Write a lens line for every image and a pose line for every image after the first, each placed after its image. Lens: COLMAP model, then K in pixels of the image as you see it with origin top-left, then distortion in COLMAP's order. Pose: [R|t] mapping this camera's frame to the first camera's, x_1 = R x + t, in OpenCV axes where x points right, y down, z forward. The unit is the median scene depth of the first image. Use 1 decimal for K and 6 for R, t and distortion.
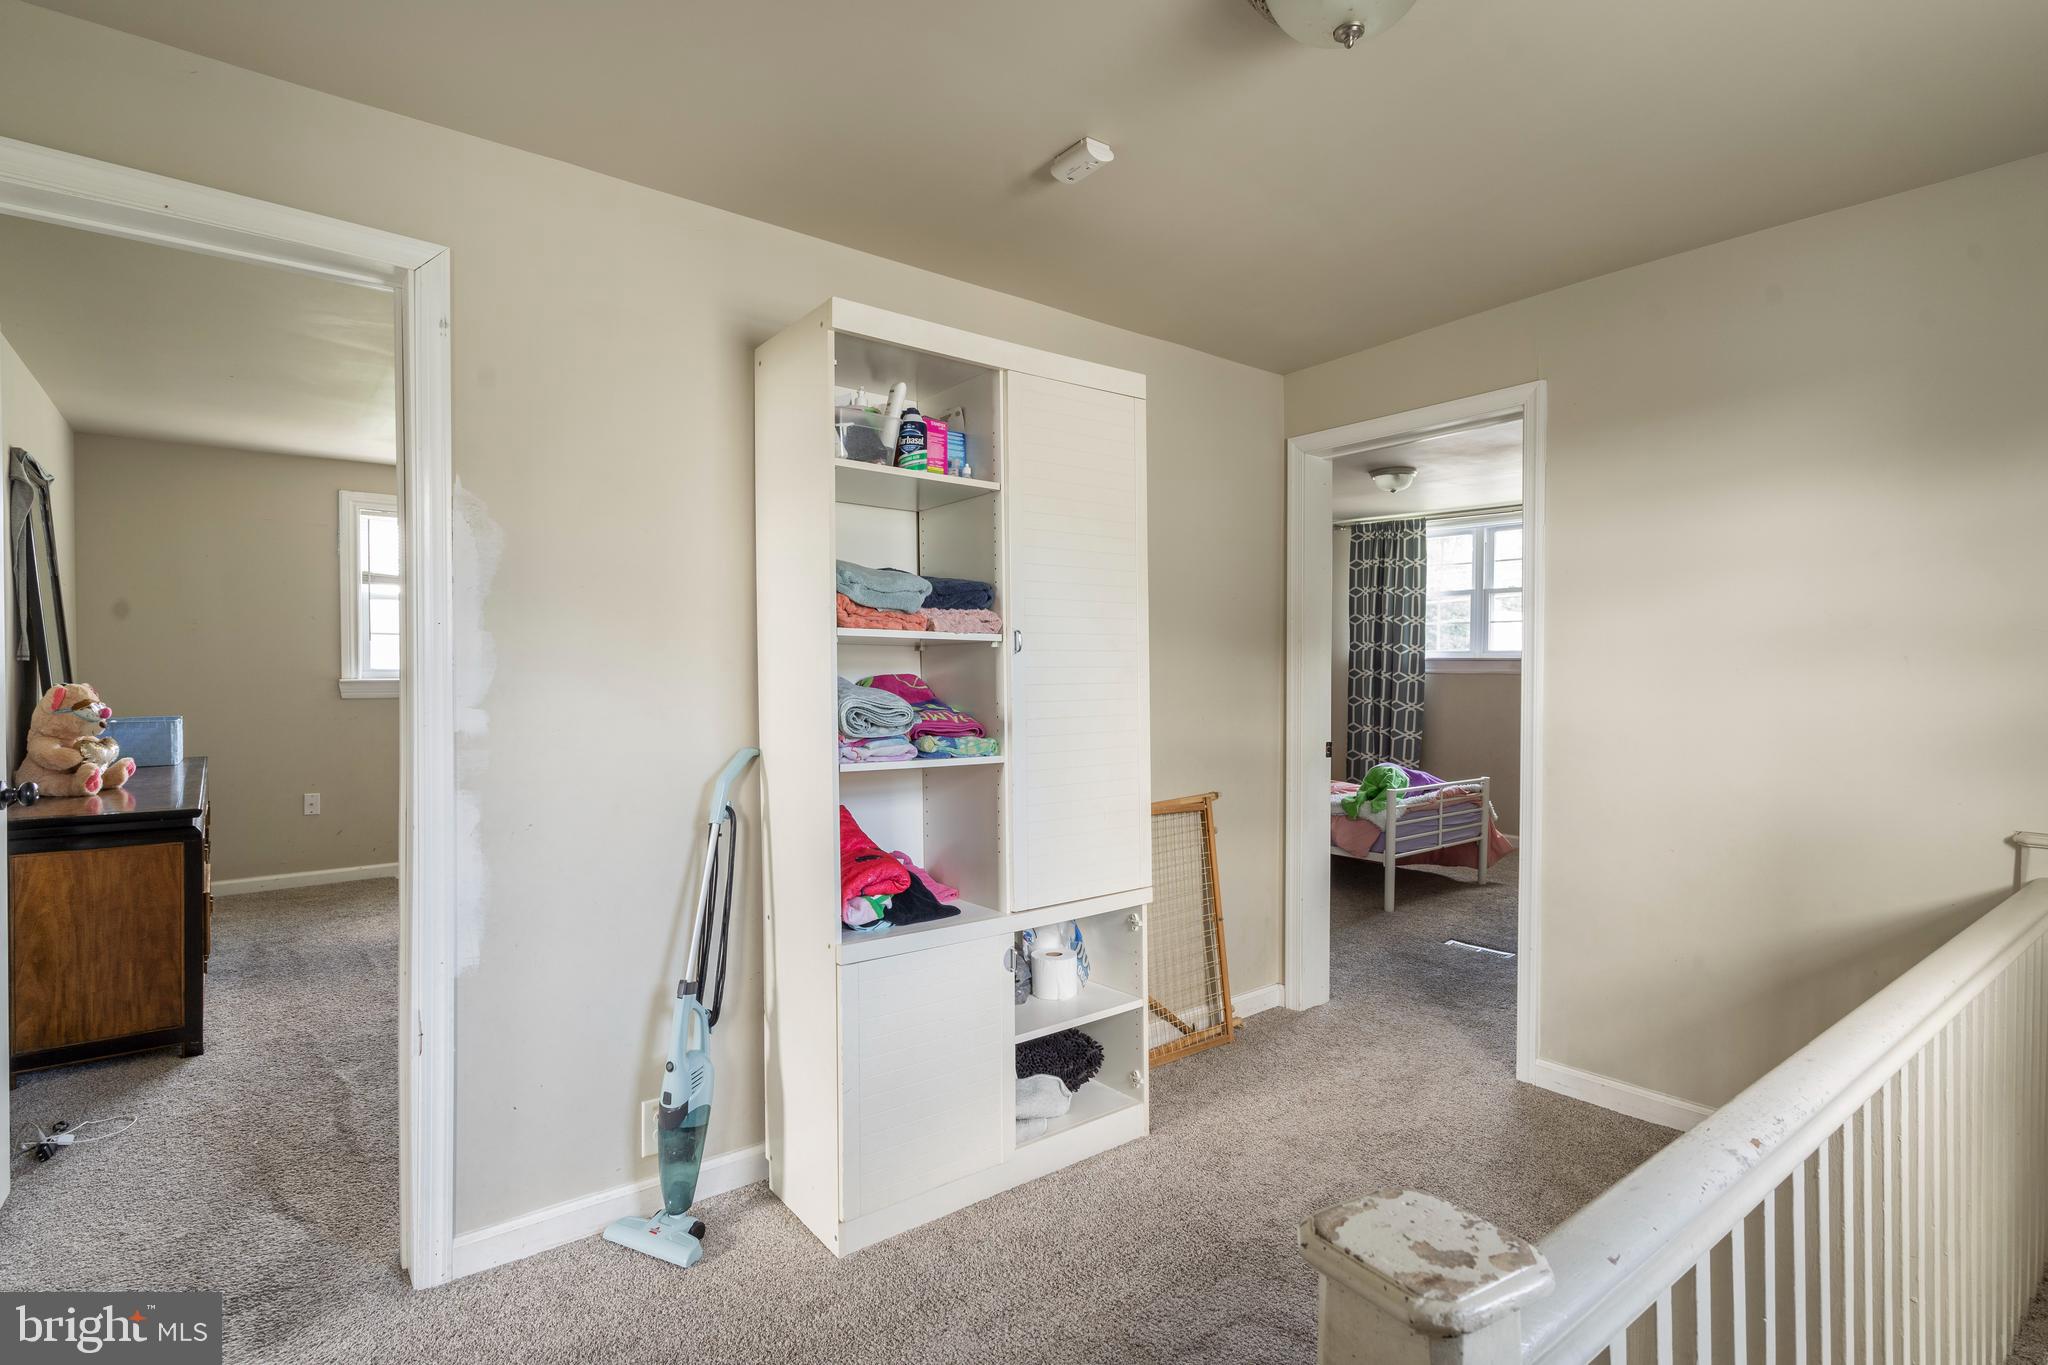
lens RADIAL K [[1012.4, 0, 1032.3], [0, 1012.4, 683.0], [0, 0, 1]] dist [-0.000540, -0.000186]
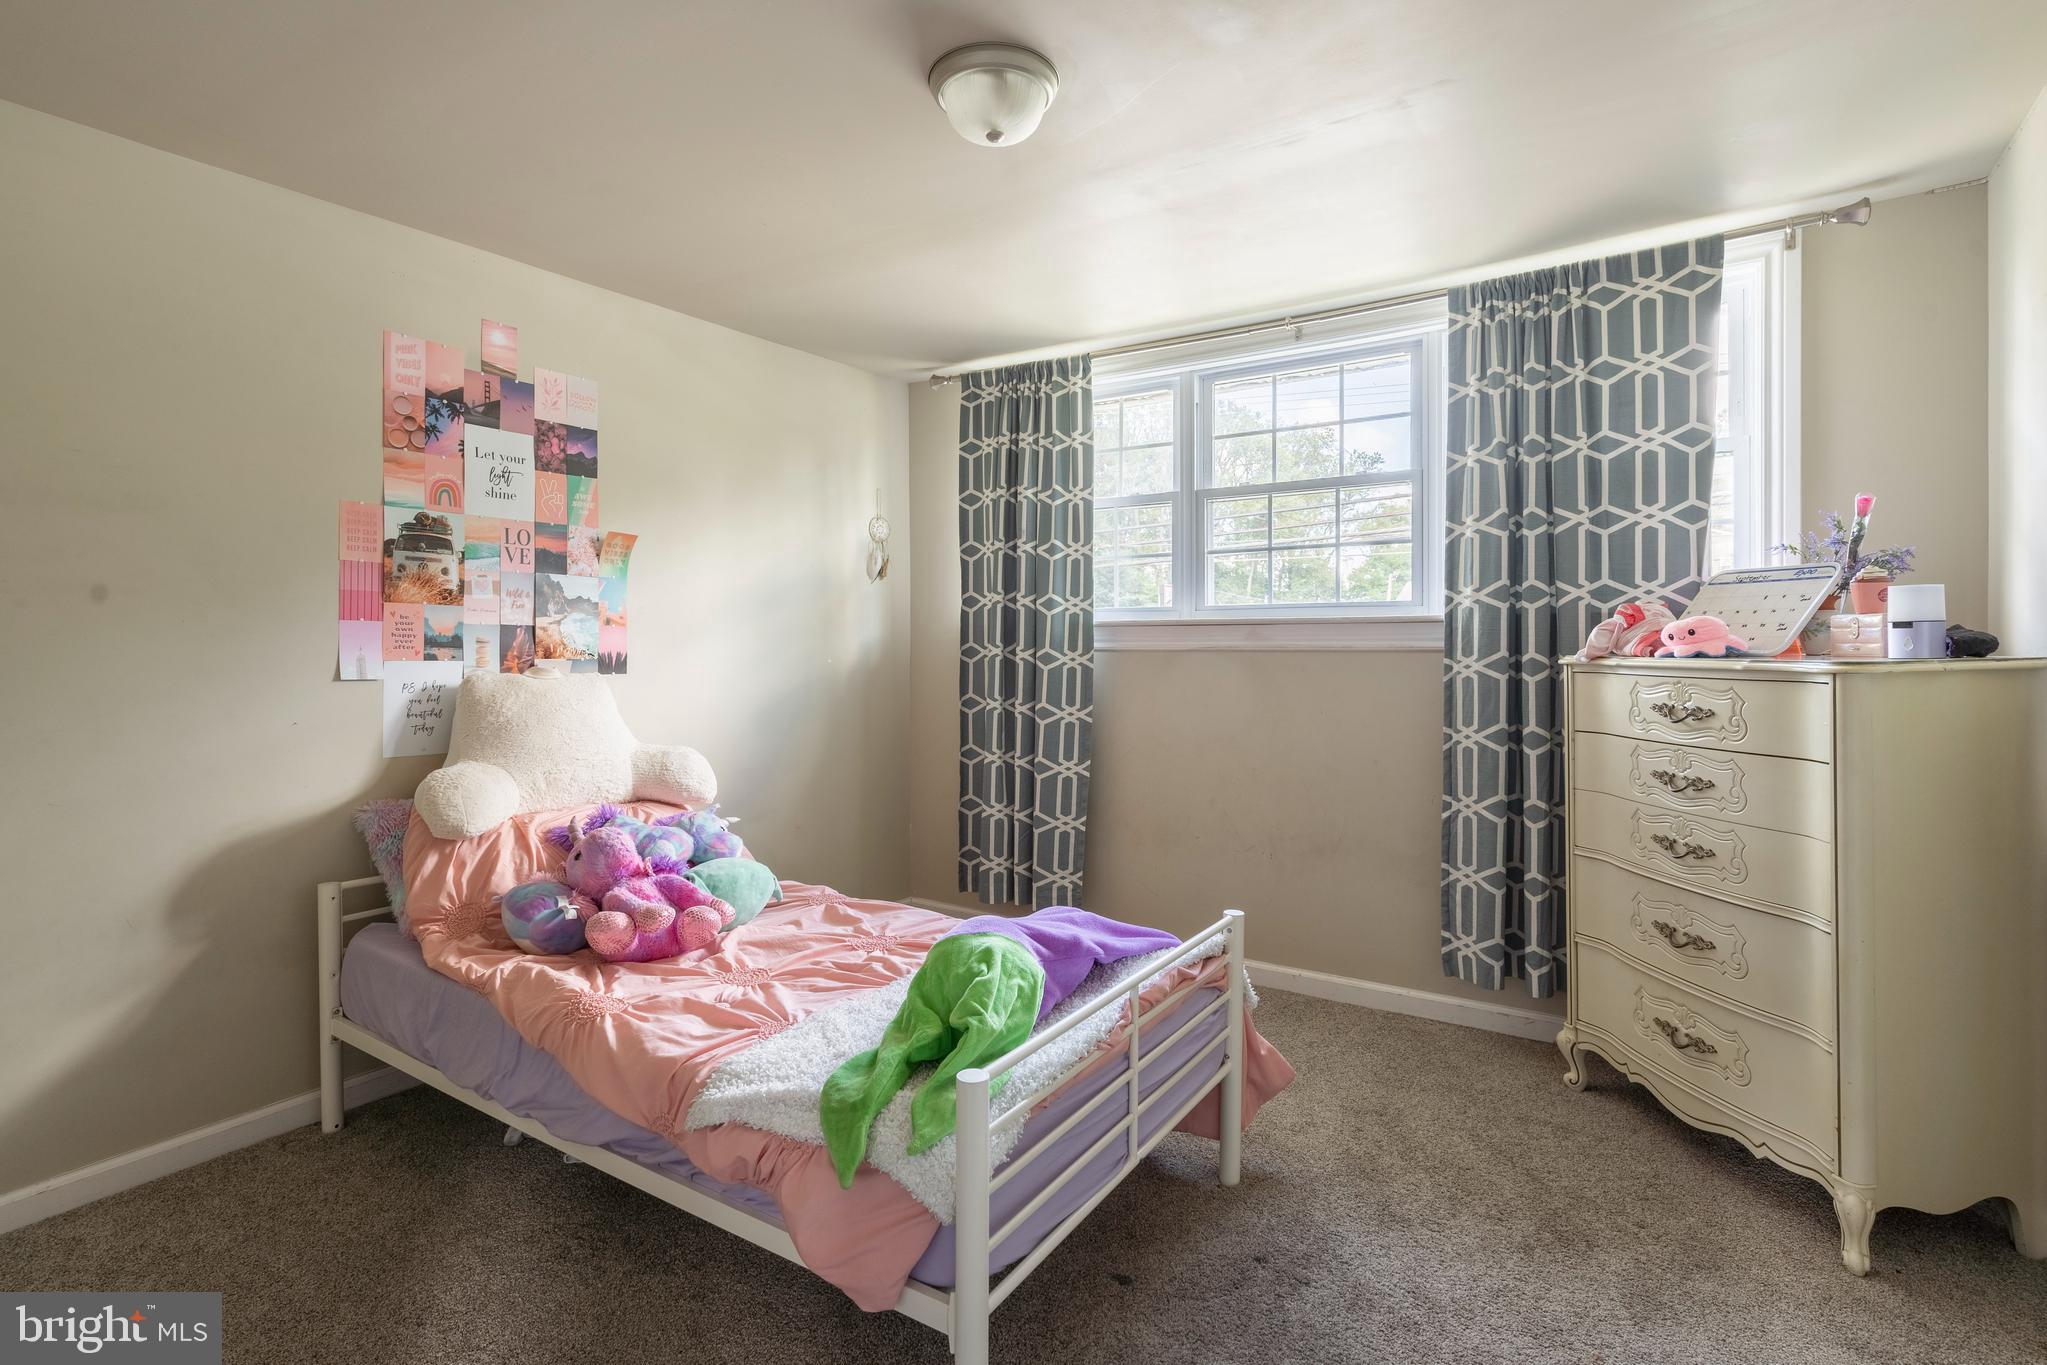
lens RADIAL K [[1011.9, 0, 1023.9], [0, 1011.9, 666.1], [0, 0, 1]] dist [-0.000540, -0.000186]
pose [[0.957319, -0.016357, 0.288571, 0.198825], [0.015187, 0.999865, 0.006290, -0.005325], [-0.288635, -0.001639, 0.957438, 0.500631]]
